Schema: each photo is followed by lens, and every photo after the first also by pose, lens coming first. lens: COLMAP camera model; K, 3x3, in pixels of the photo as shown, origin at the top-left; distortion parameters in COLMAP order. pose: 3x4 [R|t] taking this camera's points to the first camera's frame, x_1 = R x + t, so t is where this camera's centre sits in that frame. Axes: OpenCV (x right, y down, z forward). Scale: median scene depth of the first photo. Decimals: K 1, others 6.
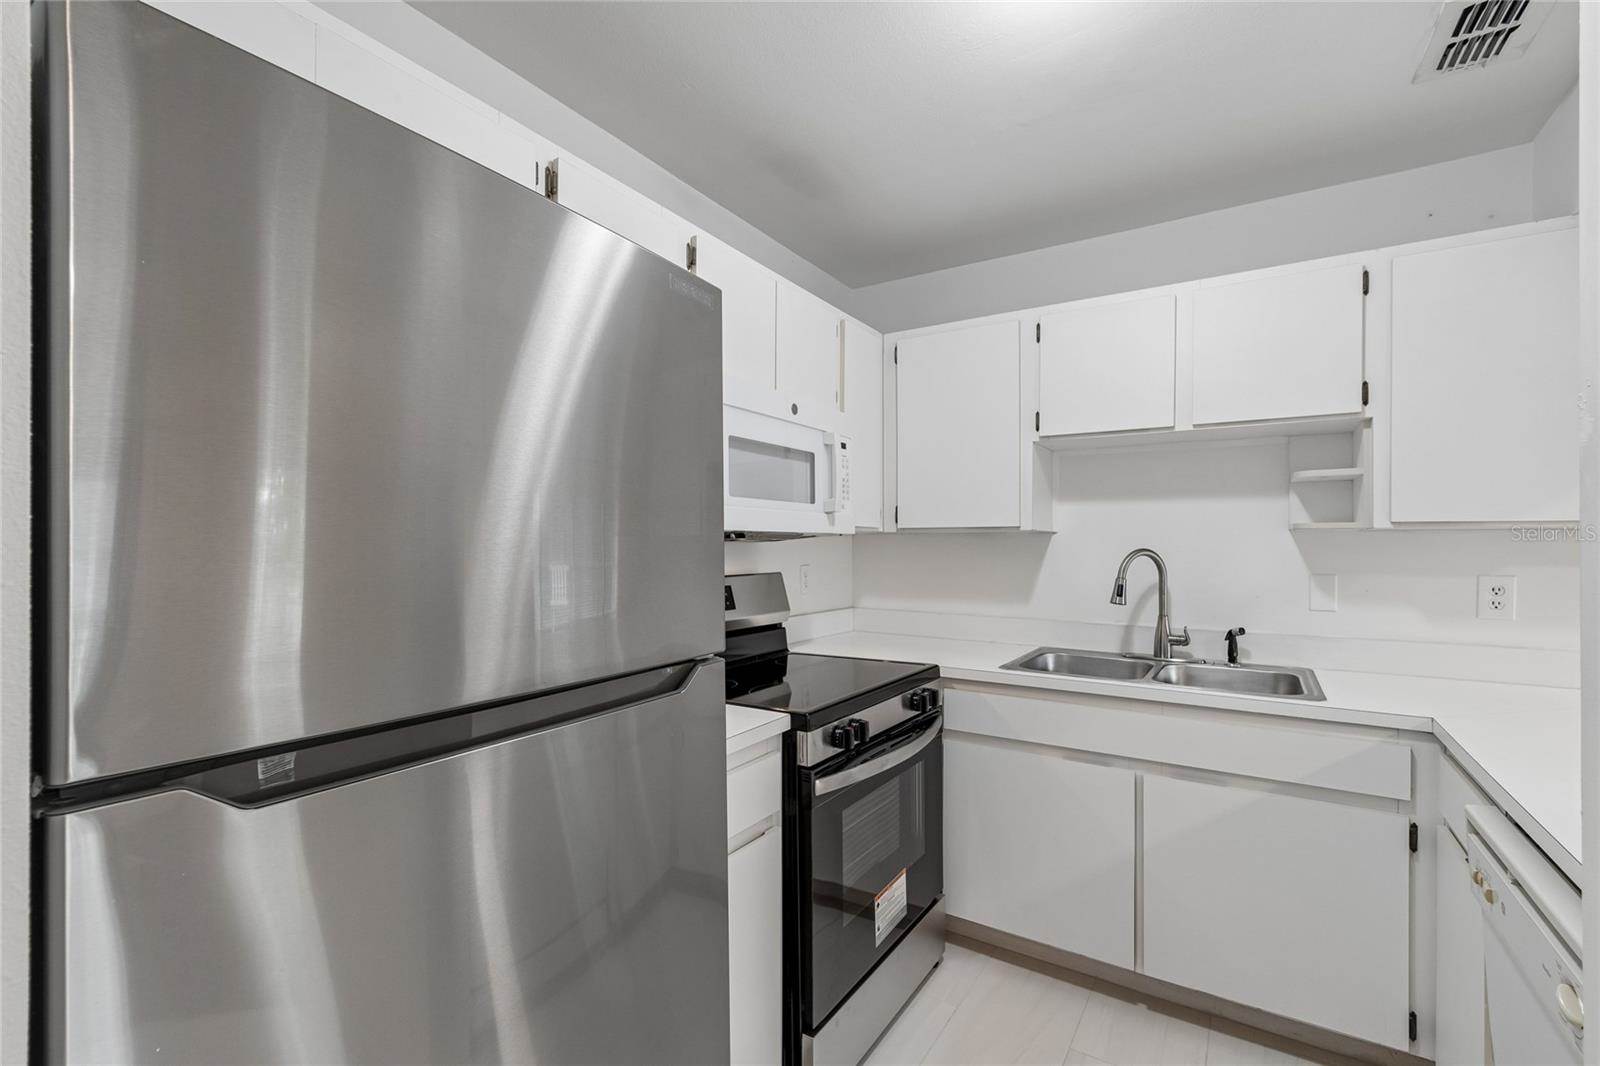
lens RADIAL K [[710.3, 0, 800.0], [0, 710.3, 533.0], [0, 0, 1]] dist [0.001141, -0.000030]
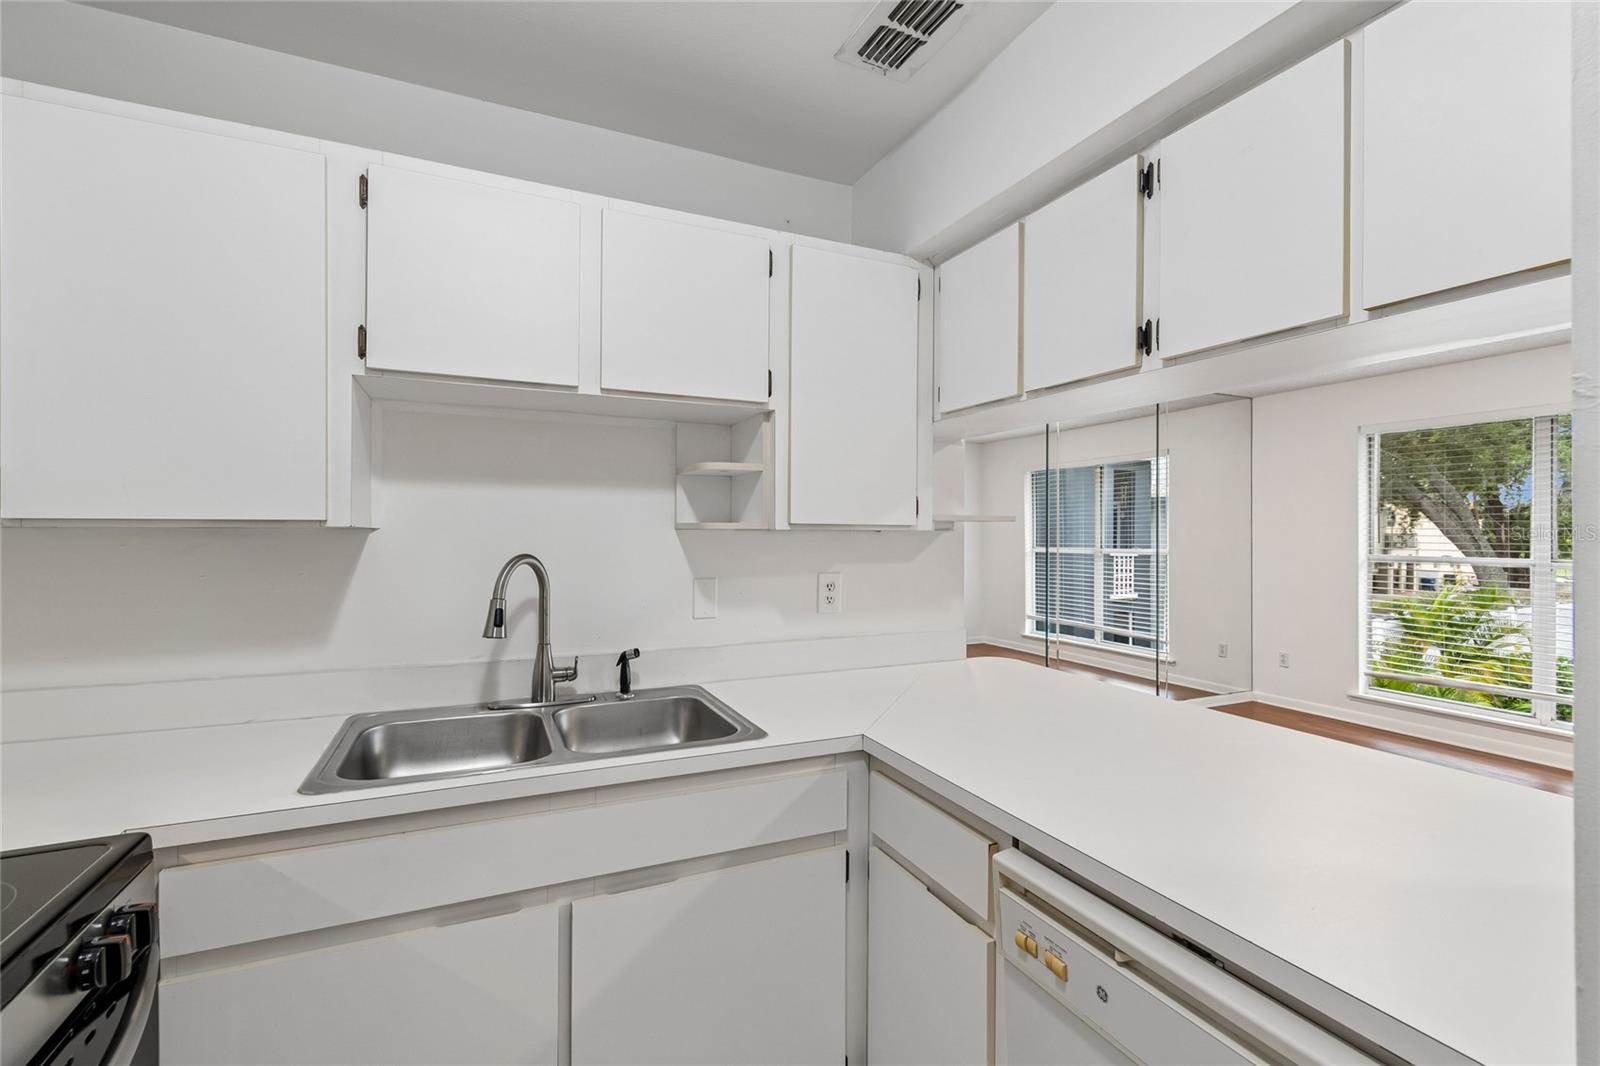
lens RADIAL K [[703.7, 0, 800.6], [0, 703.7, 527.8], [0, 0, 1]] dist [0.000700, -0.000398]
pose [[0.538191, 0.003974, 0.842813, 0.041580], [-0.014770, 0.999880, 0.004716, -0.012022], [-0.842693, -0.014986, 0.538185, 0.410640]]
